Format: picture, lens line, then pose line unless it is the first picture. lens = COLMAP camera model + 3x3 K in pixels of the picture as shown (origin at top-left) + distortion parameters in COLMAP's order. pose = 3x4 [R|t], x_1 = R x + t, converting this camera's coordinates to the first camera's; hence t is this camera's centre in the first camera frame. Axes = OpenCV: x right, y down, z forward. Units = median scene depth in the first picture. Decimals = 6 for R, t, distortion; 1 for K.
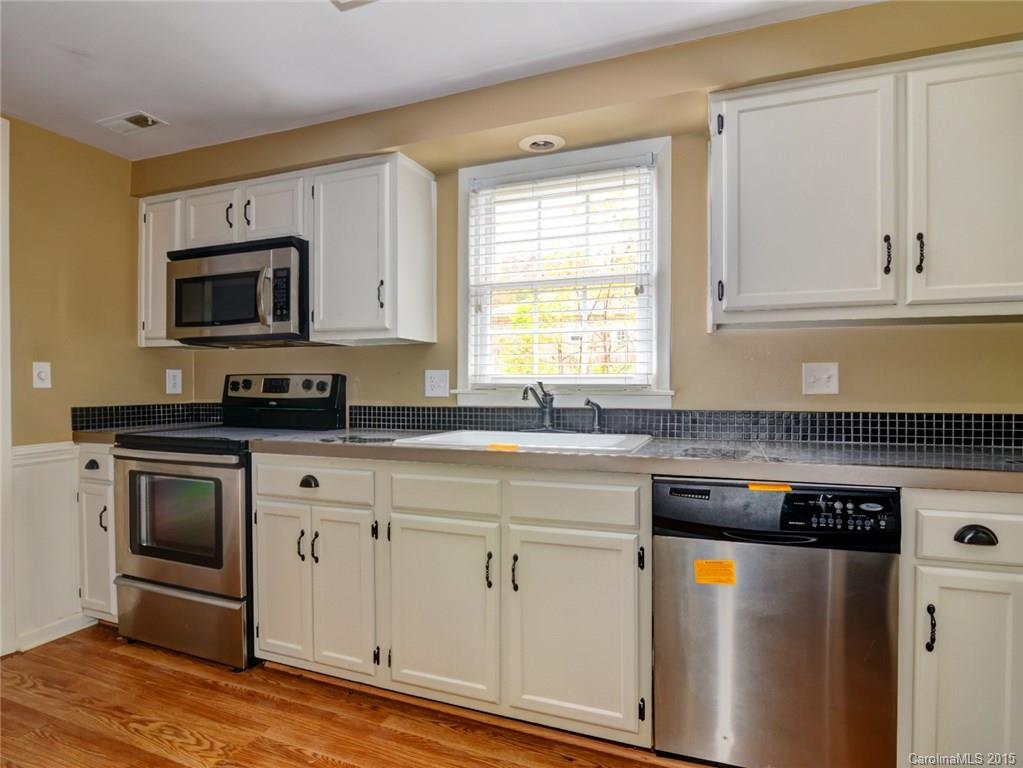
lens RADIAL K [[531.0, 0, 507.6], [0, 531.0, 396.3], [0, 0, 1]] dist [-0.026782, 0.000612]
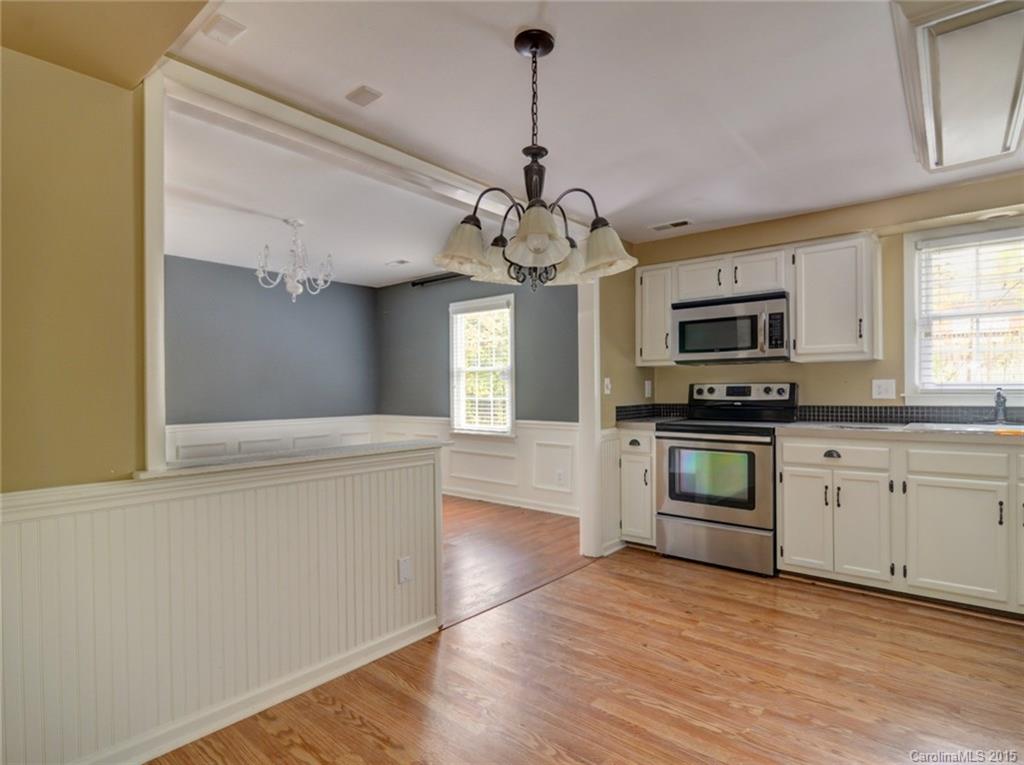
lens RADIAL K [[531.6, 0, 498.6], [0, 531.6, 388.2], [0, 0, 1]] dist [-0.026782, 0.000612]
pose [[0.932188, -0.009456, -0.361851, -0.616445], [0.003182, 0.999834, -0.017930, -0.005780], [0.361961, 0.015563, 0.932064, -0.667630]]
